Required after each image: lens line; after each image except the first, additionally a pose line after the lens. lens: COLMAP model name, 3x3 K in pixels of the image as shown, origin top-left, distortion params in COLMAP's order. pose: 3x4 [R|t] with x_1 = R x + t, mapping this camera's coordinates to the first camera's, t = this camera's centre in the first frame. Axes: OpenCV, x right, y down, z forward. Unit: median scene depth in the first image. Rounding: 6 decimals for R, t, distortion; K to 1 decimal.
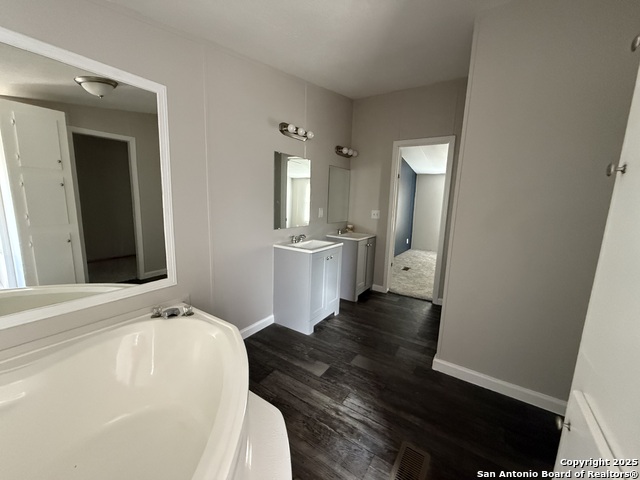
lens RADIAL K [[257.3, 0, 319.9], [0, 257.3, 238.7], [0, 0, 1]] dist [0.000716, 0.000041]
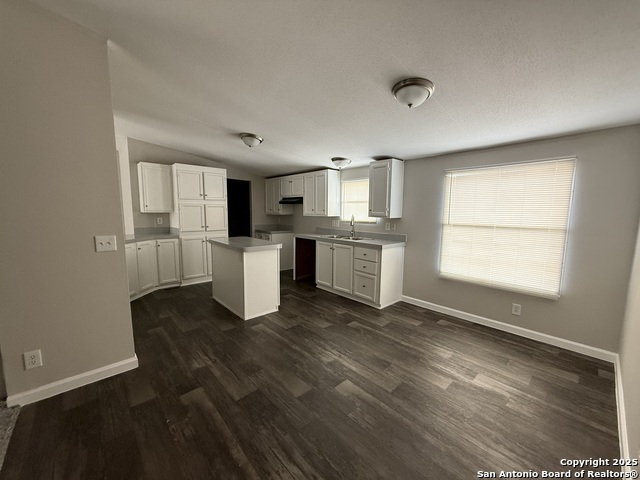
lens RADIAL K [[257.3, 0, 314.8], [0, 257.3, 237.2], [0, 0, 1]] dist [0.000716, 0.000041]
pose [[-0.965353, -0.059186, 0.254147, -0.099139], [0.010571, 0.964269, 0.264713, -0.299813], [-0.260734, 0.258228, -0.930235, 1.699609]]
